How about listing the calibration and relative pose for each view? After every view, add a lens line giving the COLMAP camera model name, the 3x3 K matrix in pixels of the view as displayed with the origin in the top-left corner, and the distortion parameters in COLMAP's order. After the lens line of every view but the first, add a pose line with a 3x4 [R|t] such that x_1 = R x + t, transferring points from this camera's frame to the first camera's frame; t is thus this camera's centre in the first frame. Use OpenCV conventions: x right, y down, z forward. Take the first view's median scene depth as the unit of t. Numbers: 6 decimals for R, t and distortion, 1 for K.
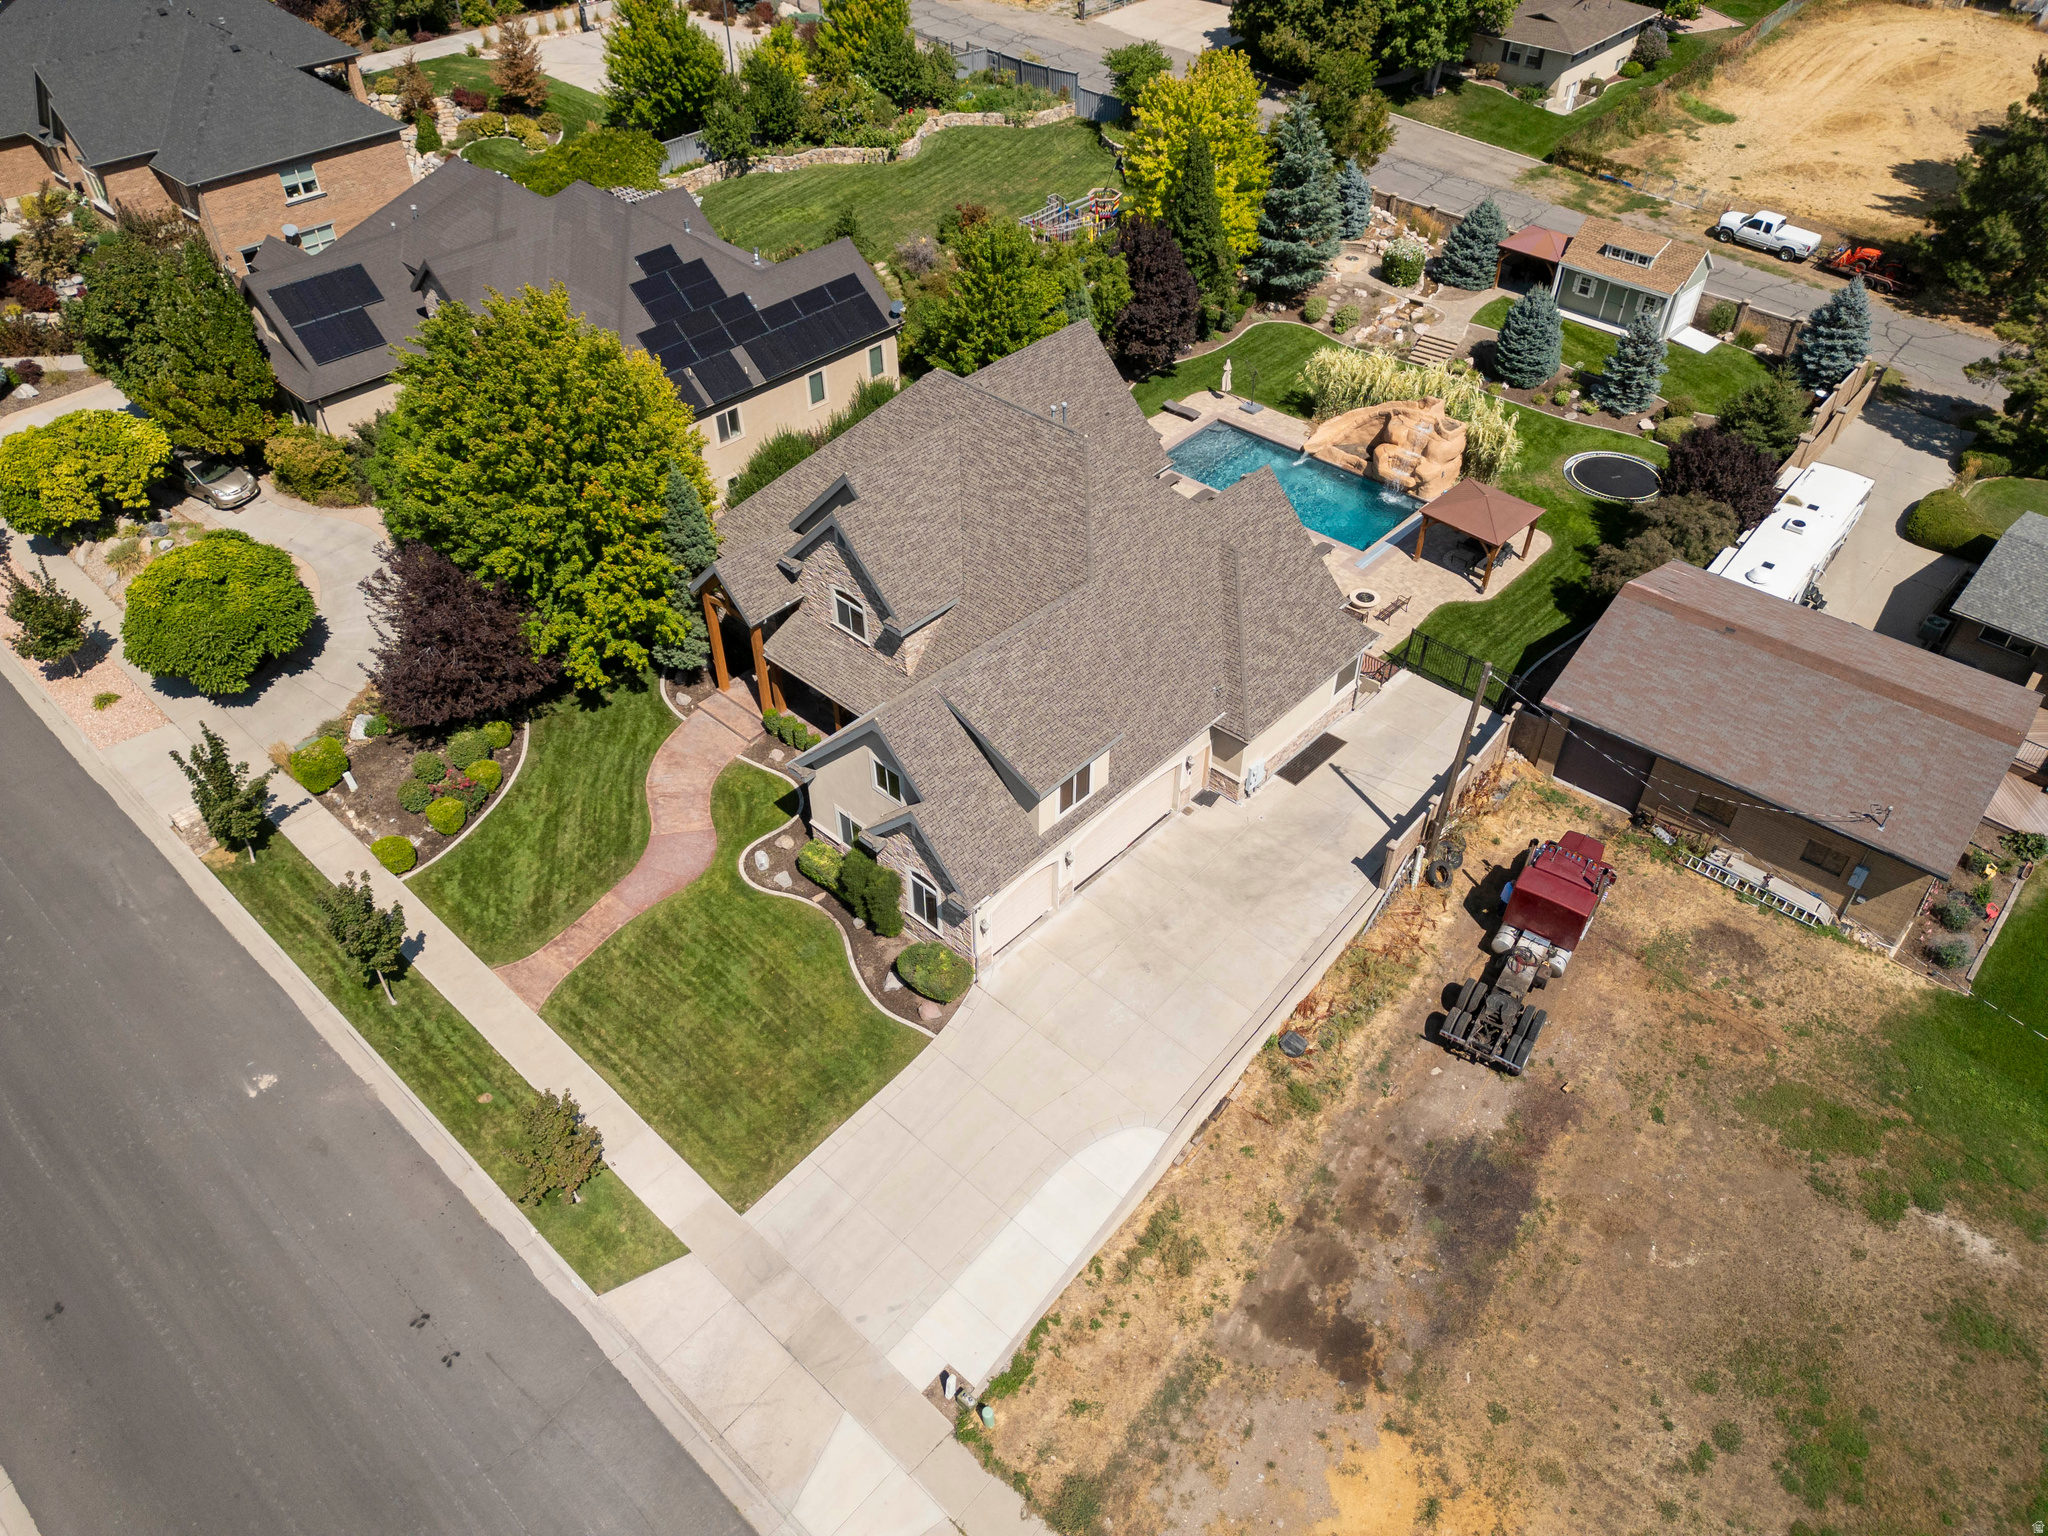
lens RADIAL K [[1431.0, 0, 1026.6], [0, 1431.0, 763.7], [0, 0, 1]] dist [0.070785, -0.068472]
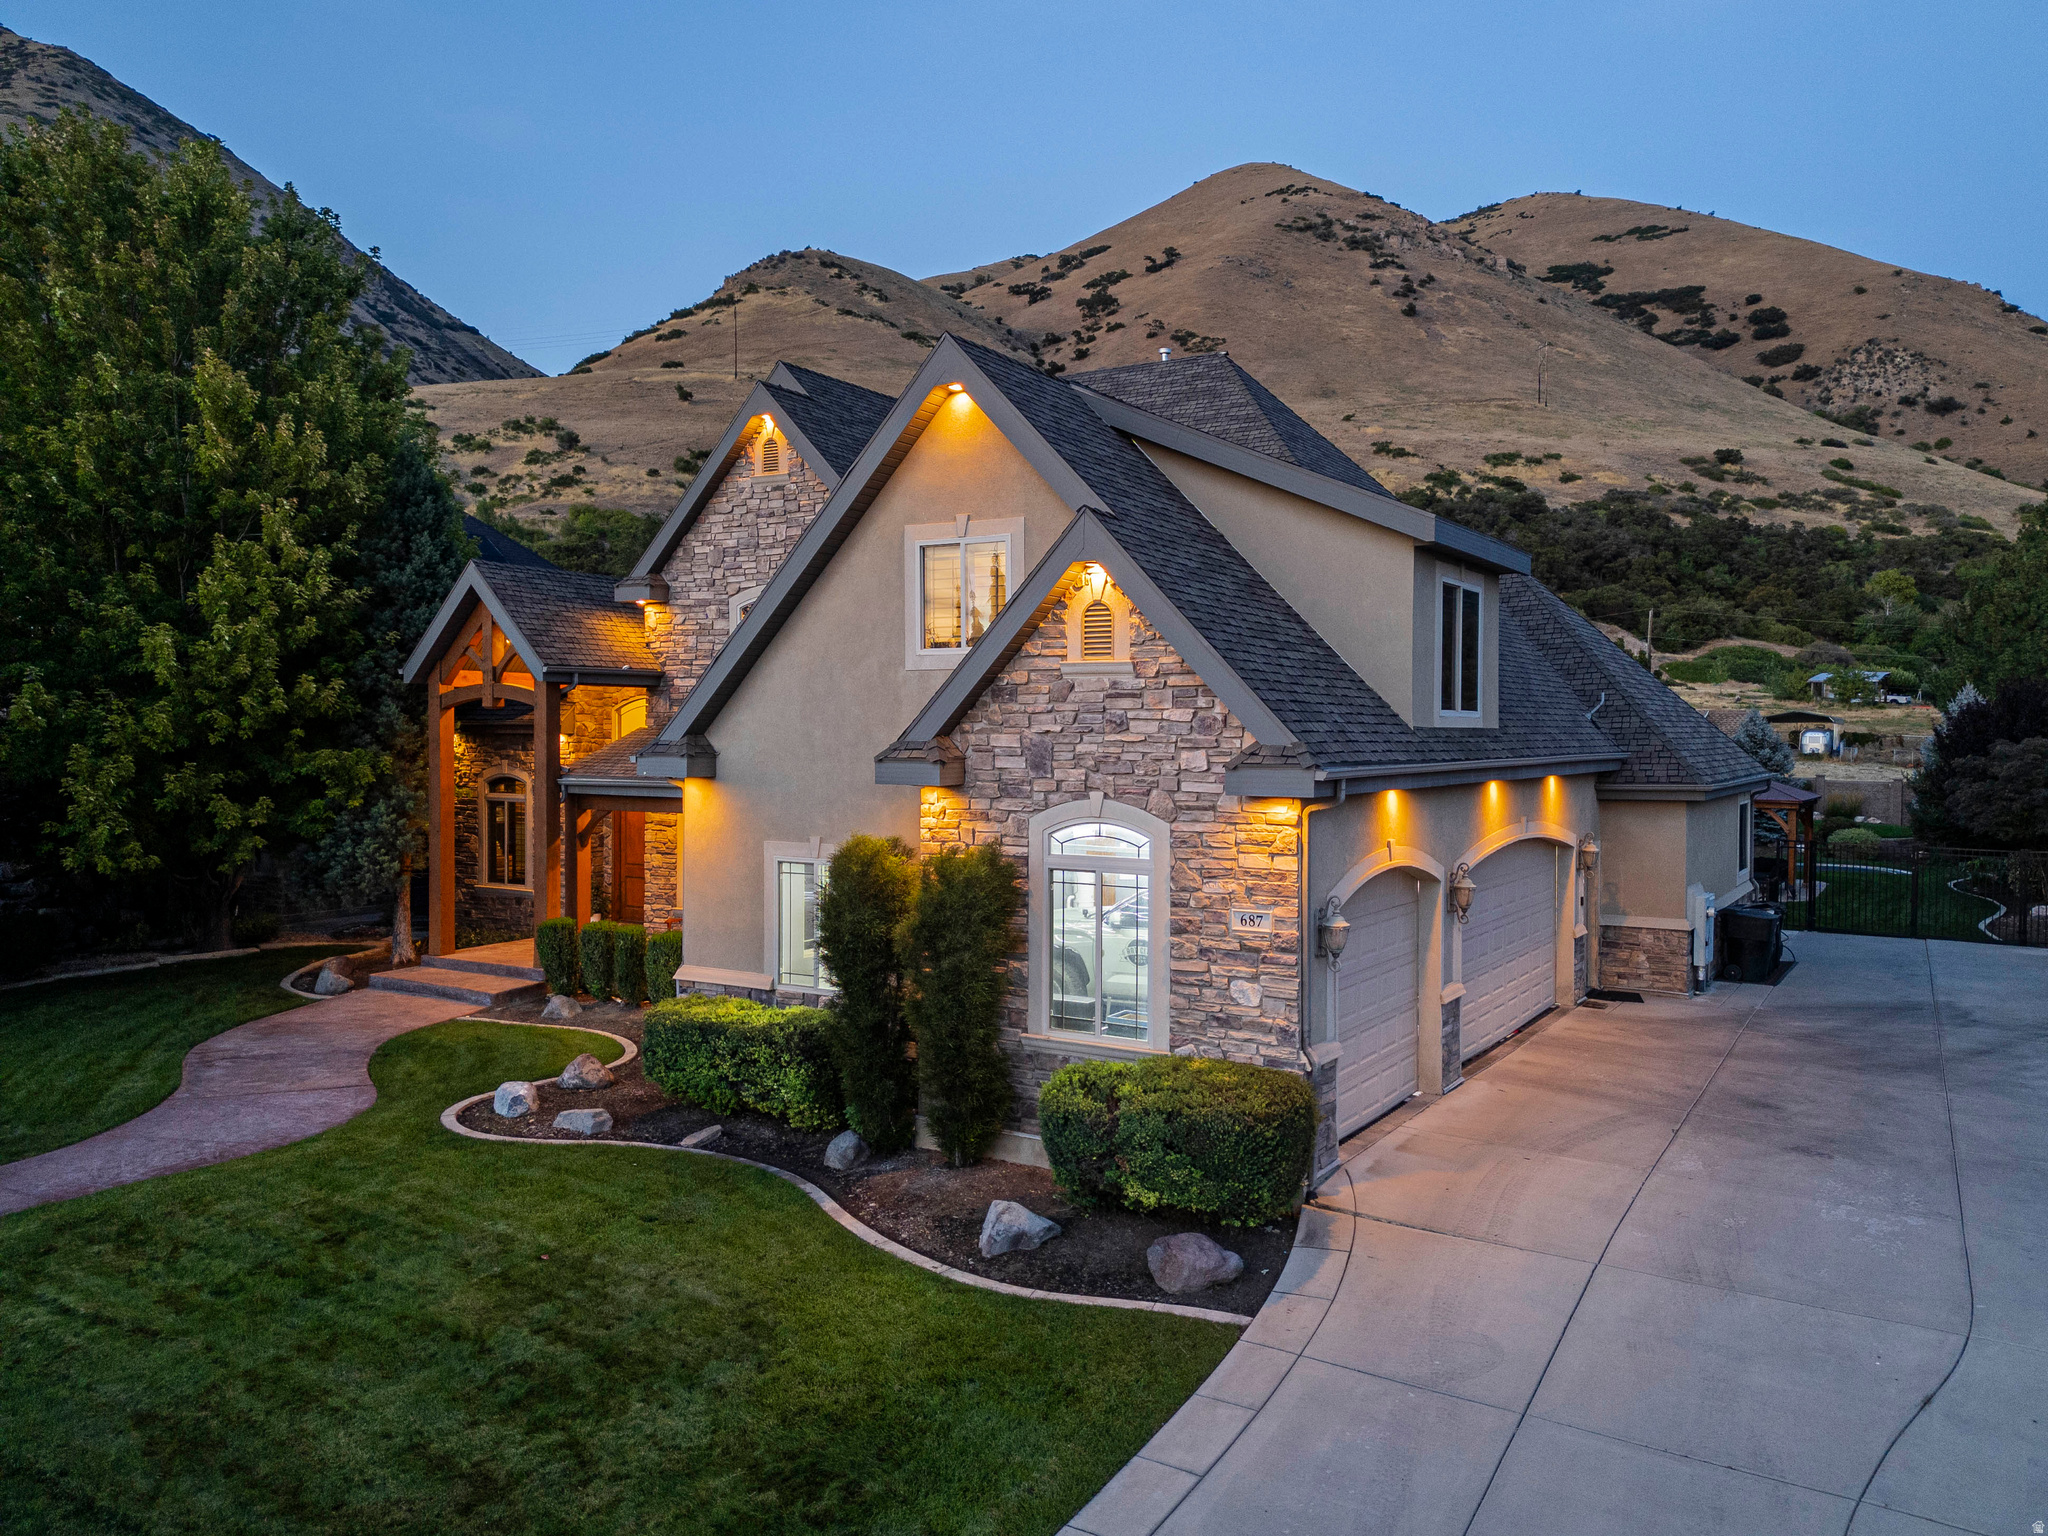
lens RADIAL K [[1482.4, 0, 1065.6], [0, 1482.4, 764.8], [0, 0, 1]] dist [0.052191, -0.027151]
pose [[0.981149, -0.002887, 0.193232, -0.123238], [0.127169, 0.762544, -0.634315, 0.237605], [-0.145517, 0.646930, 0.748536, 0.651702]]
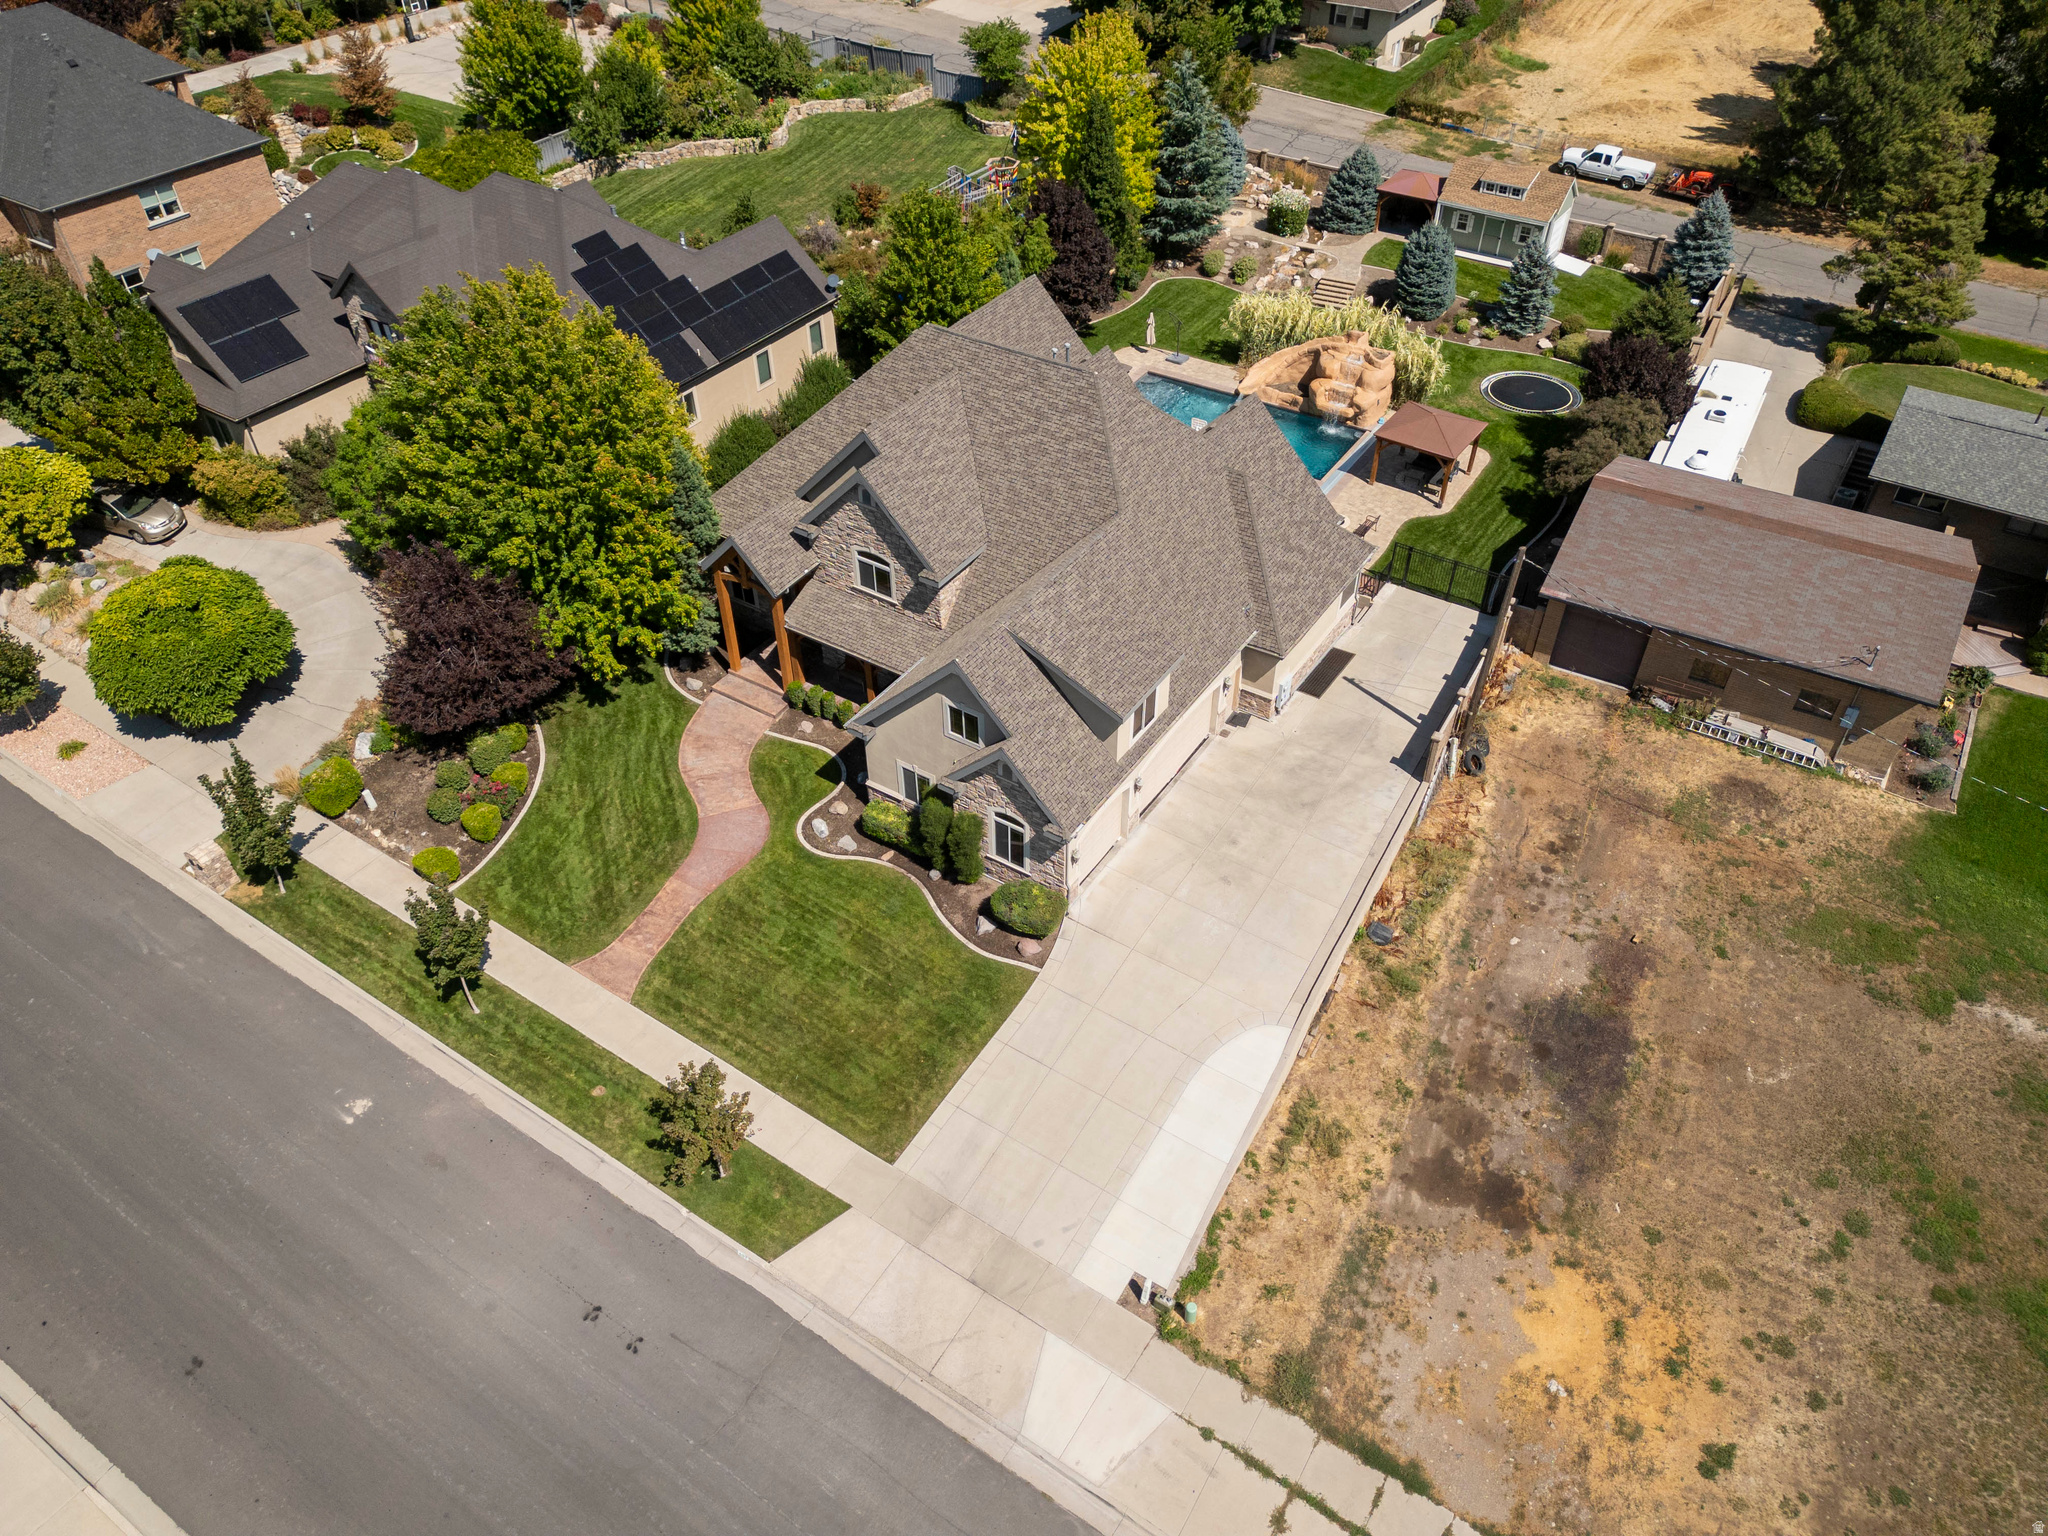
lens RADIAL K [[1431.0, 0, 1026.6], [0, 1431.0, 763.7], [0, 0, 1]] dist [0.070785, -0.068472]
pose [[0.986055, -0.113864, 0.121371, -0.154504], [0.114708, 0.993399, 0.000033, 0.038582], [-0.120573, 0.013889, 0.992607, 0.000359]]
